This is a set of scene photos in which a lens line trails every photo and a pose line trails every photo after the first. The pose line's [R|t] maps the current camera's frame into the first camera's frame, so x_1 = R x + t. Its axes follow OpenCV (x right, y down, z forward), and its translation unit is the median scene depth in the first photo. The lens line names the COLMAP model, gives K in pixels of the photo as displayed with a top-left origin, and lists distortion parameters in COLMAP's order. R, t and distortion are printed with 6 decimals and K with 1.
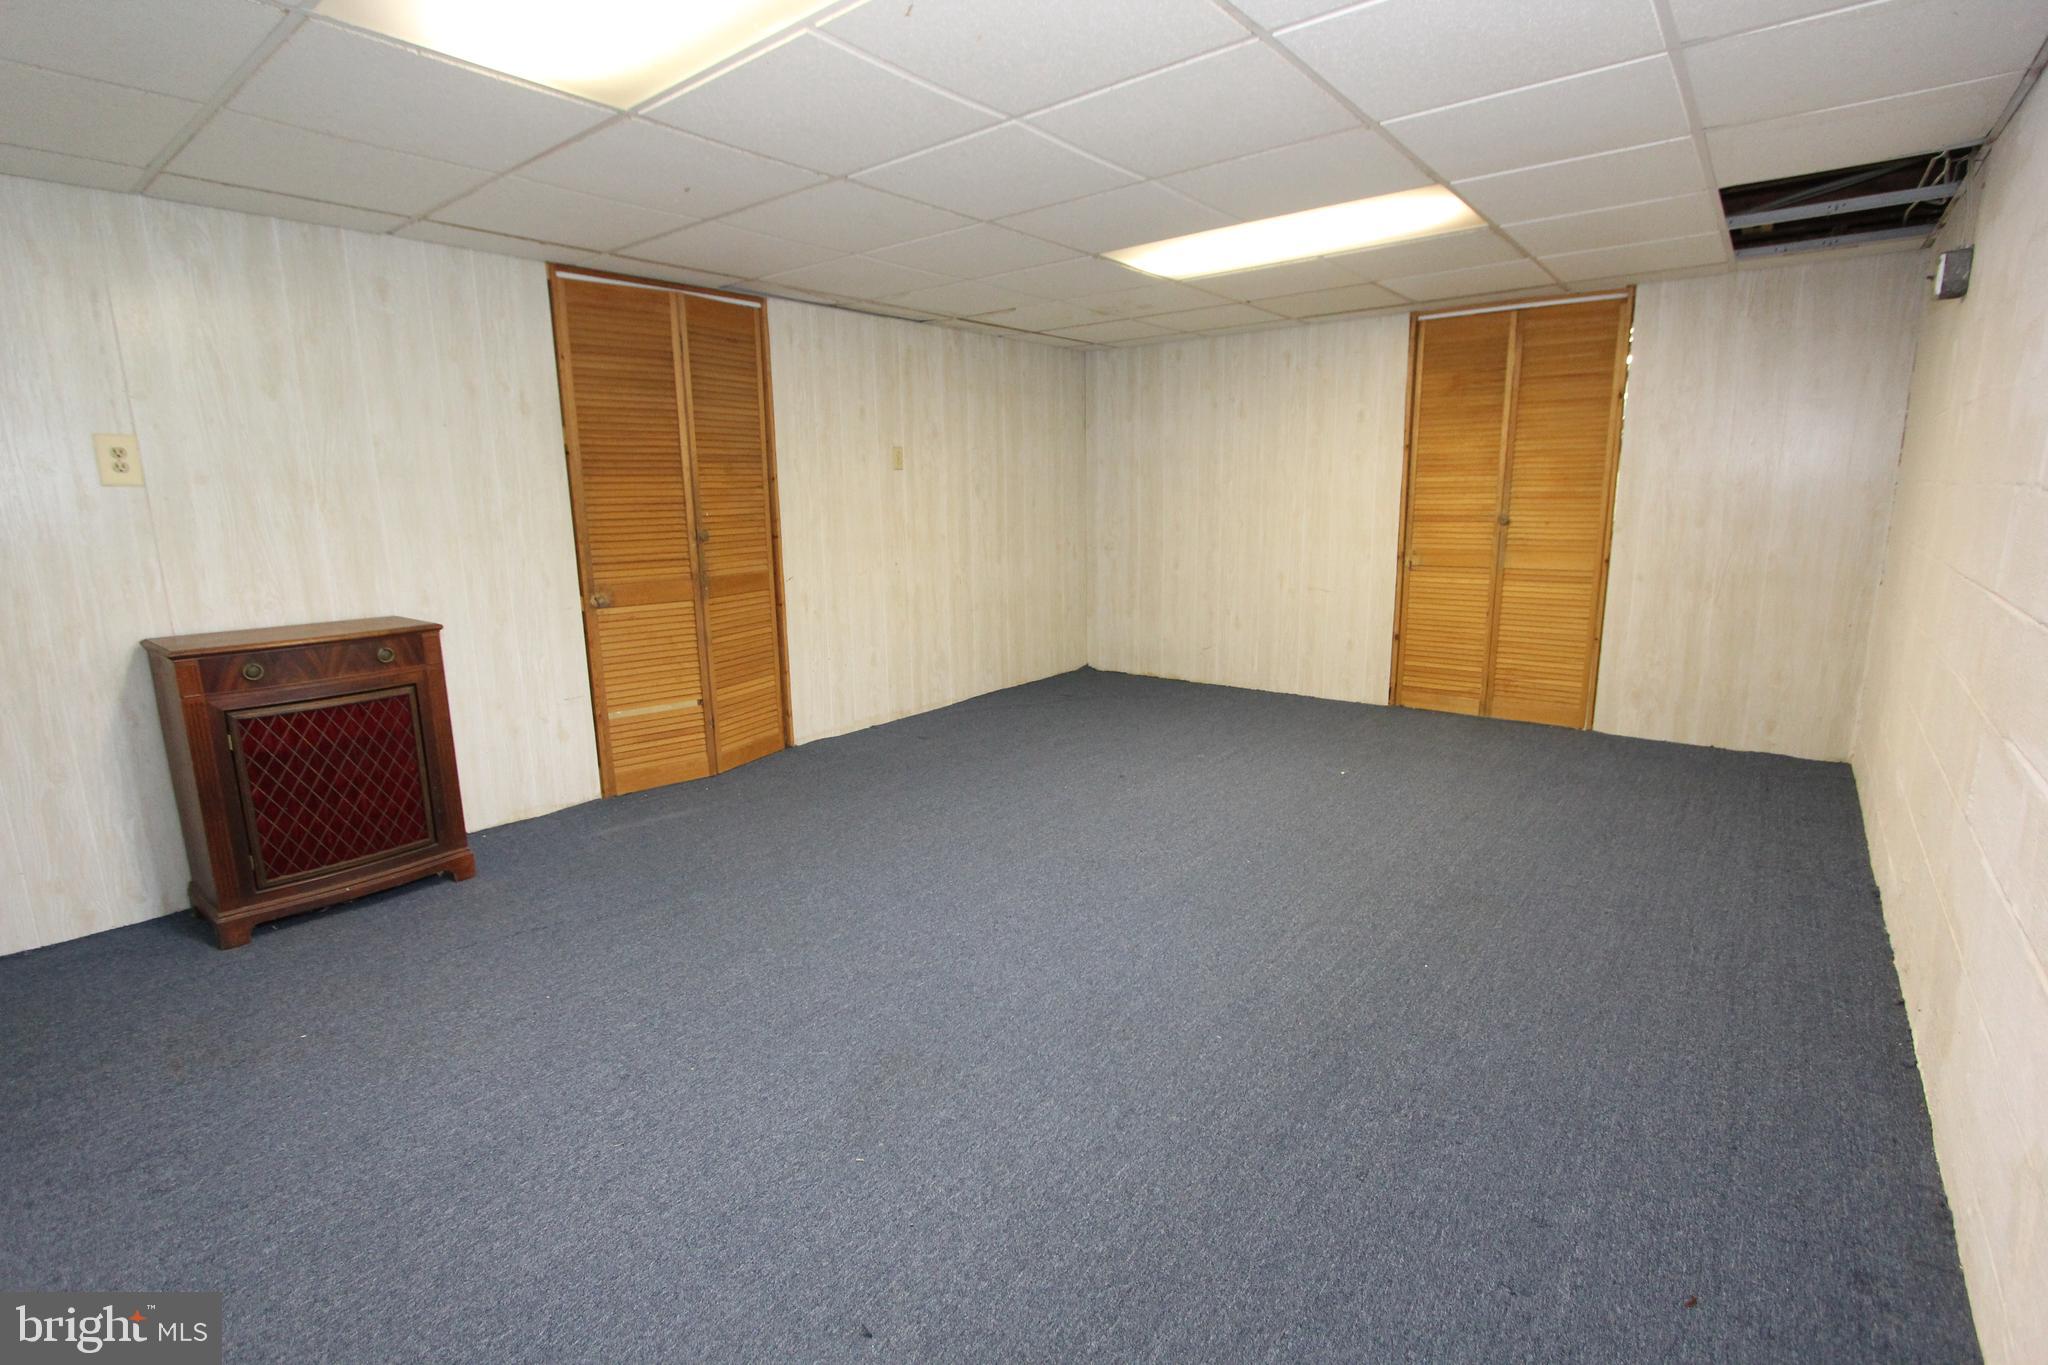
lens RADIAL K [[951.3, 0, 1021.9], [0, 951.3, 683.0], [0, 0, 1]] dist [-0.018119, 0.003379]
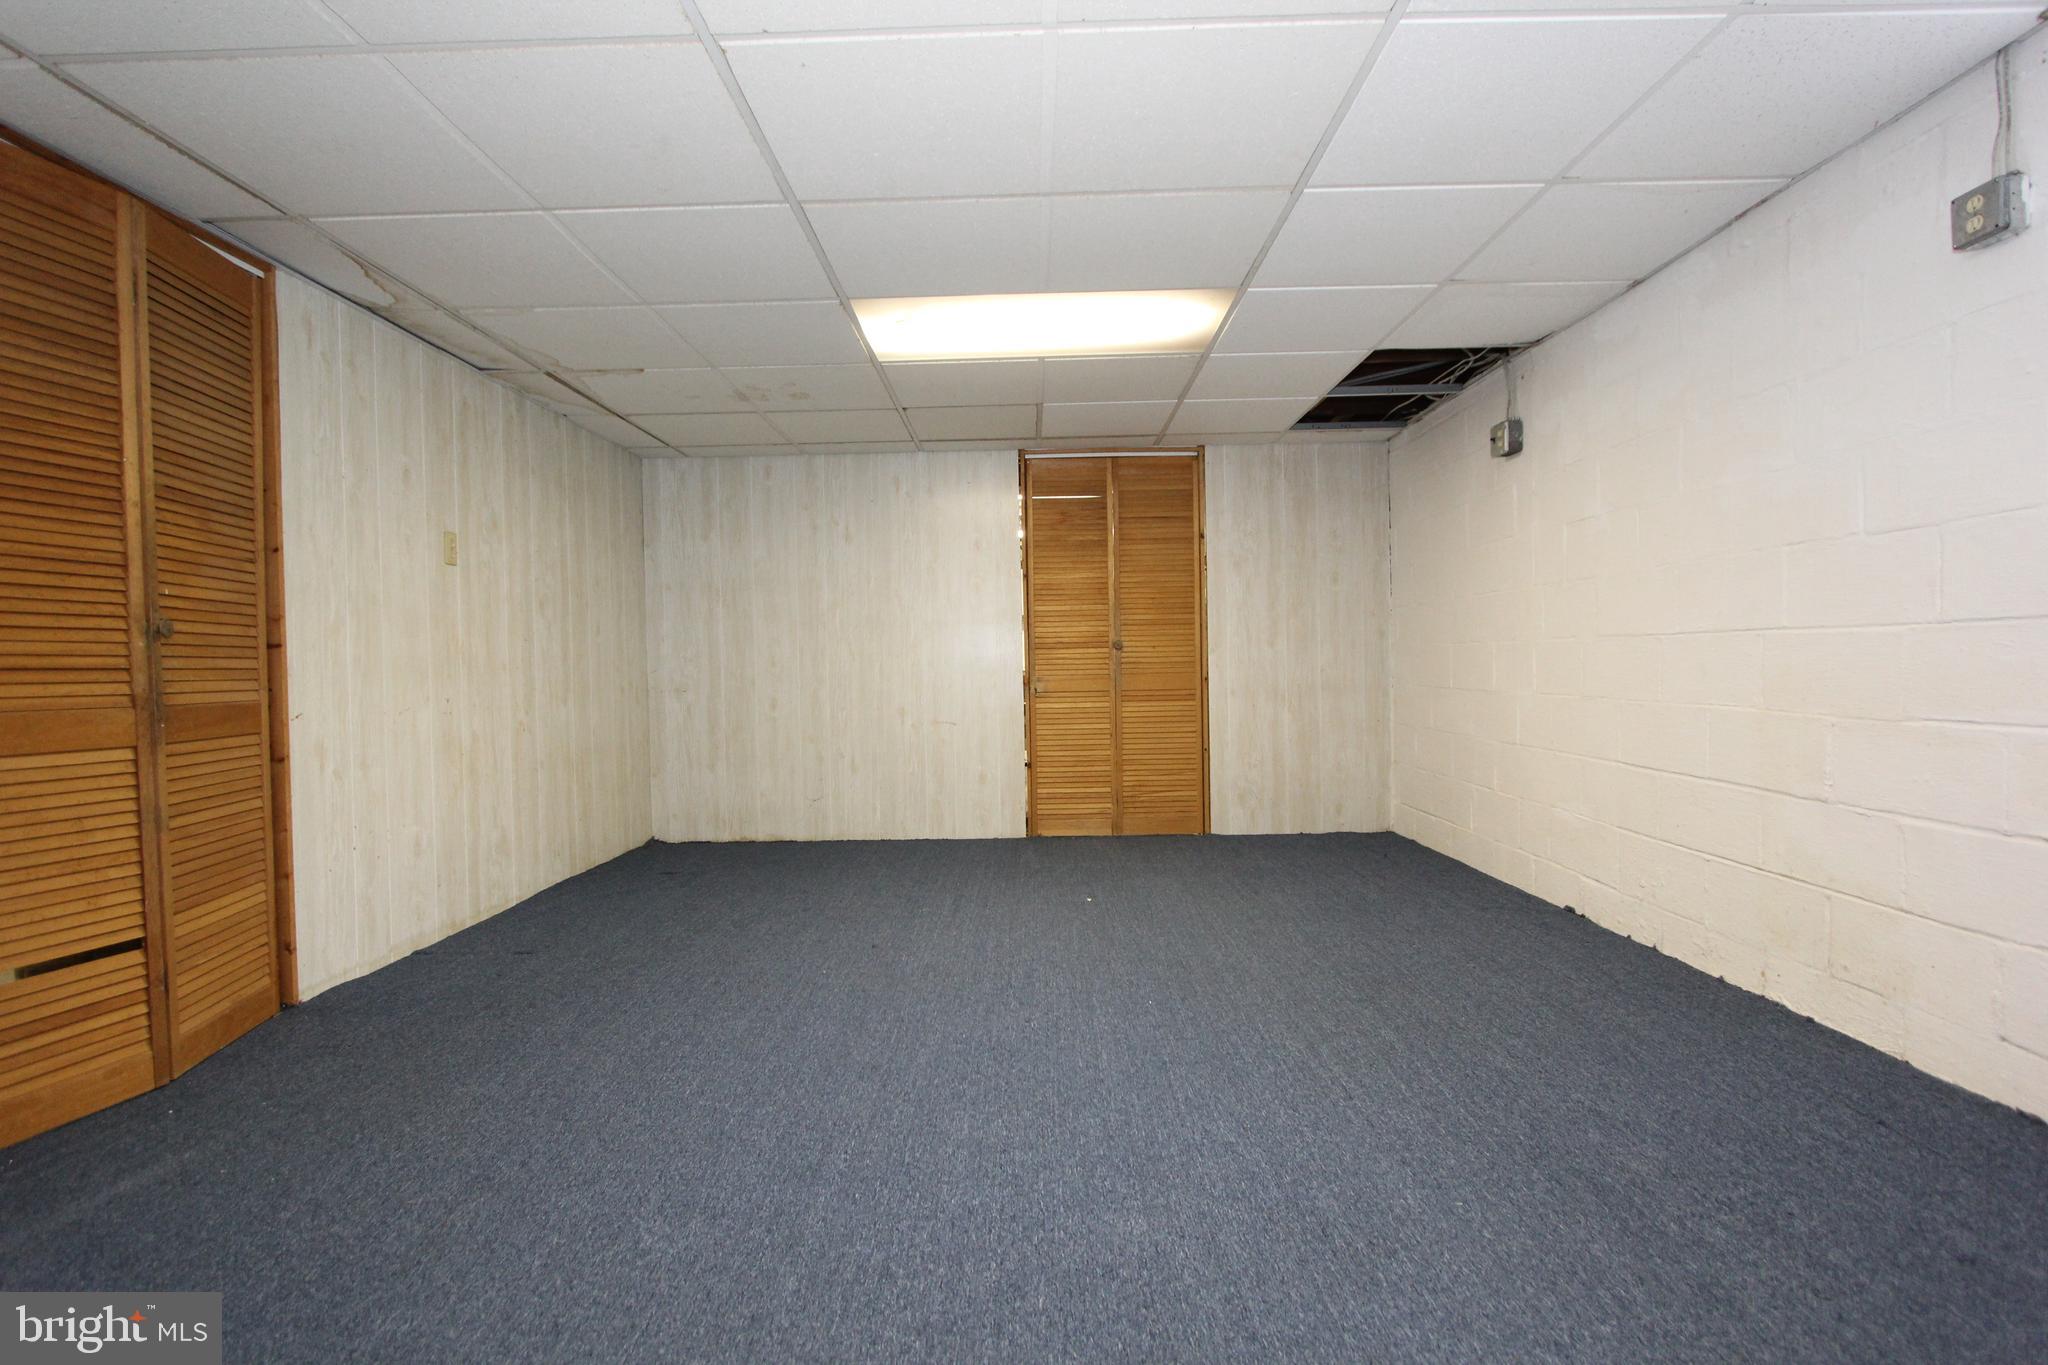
lens RADIAL K [[951.3, 0, 1023.3], [0, 951.3, 687.5], [0, 0, 1]] dist [-0.018119, 0.003379]
pose [[0.789674, -0.011728, 0.613414, -0.243078], [0.127640, 0.981081, -0.145559, 0.017227], [-0.600102, 0.193241, 0.776232, 0.256462]]
